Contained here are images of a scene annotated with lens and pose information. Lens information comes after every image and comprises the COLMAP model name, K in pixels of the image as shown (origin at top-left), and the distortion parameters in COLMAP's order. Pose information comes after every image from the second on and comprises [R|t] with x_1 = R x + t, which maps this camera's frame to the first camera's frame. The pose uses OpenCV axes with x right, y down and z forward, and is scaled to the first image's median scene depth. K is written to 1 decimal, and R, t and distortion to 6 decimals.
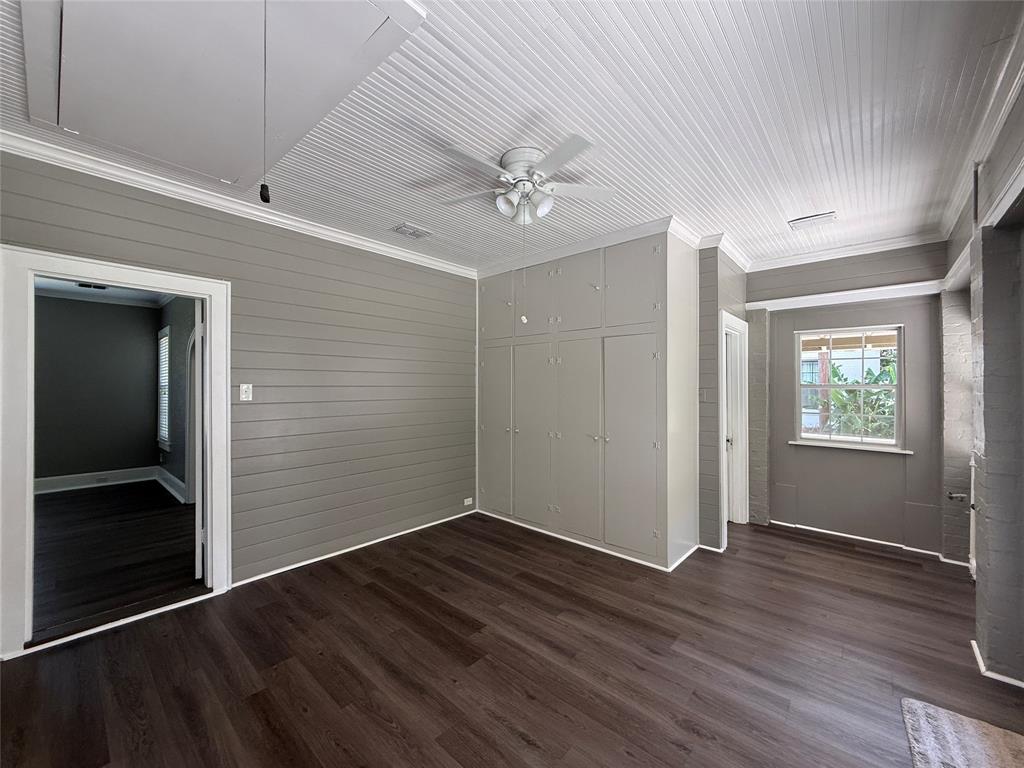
lens RADIAL K [[407.6, 0, 511.1], [0, 407.6, 386.9], [0, 0, 1]] dist [0.000429, 0.000928]
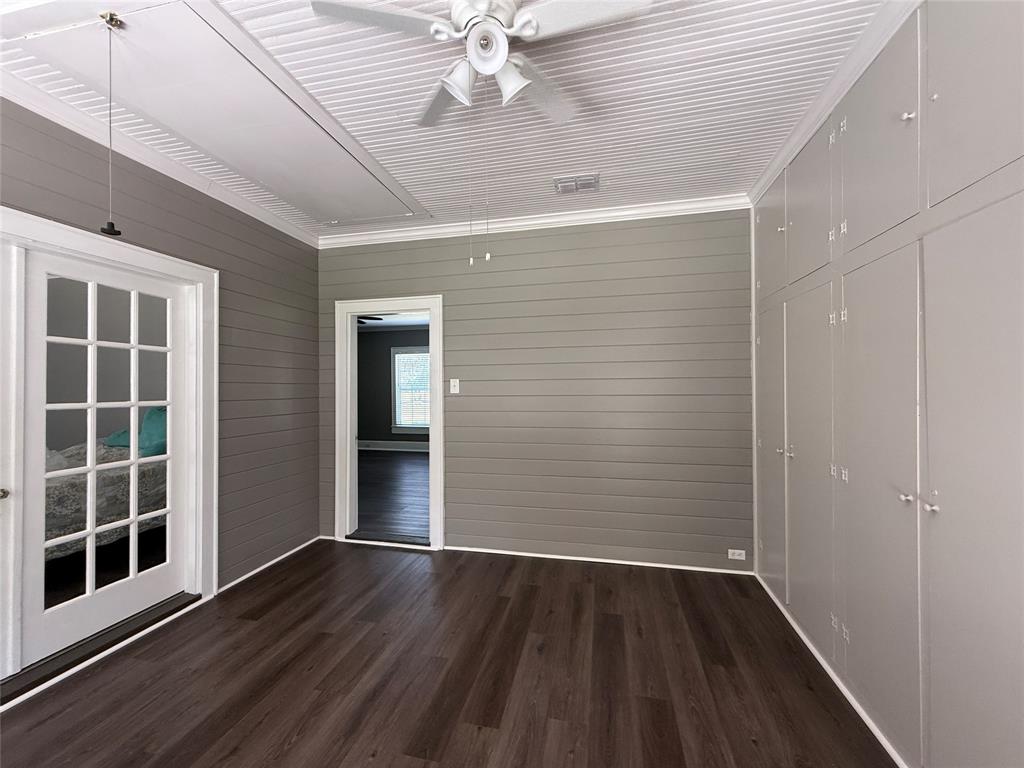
lens RADIAL K [[407.6, 0, 511.8], [0, 407.6, 385.9], [0, 0, 1]] dist [0.000429, 0.000928]
pose [[0.482536, -0.009342, -0.875826, 0.406988], [0.010187, 0.999935, -0.005054, 0.017512], [0.875817, -0.006483, 0.482600, 0.520354]]
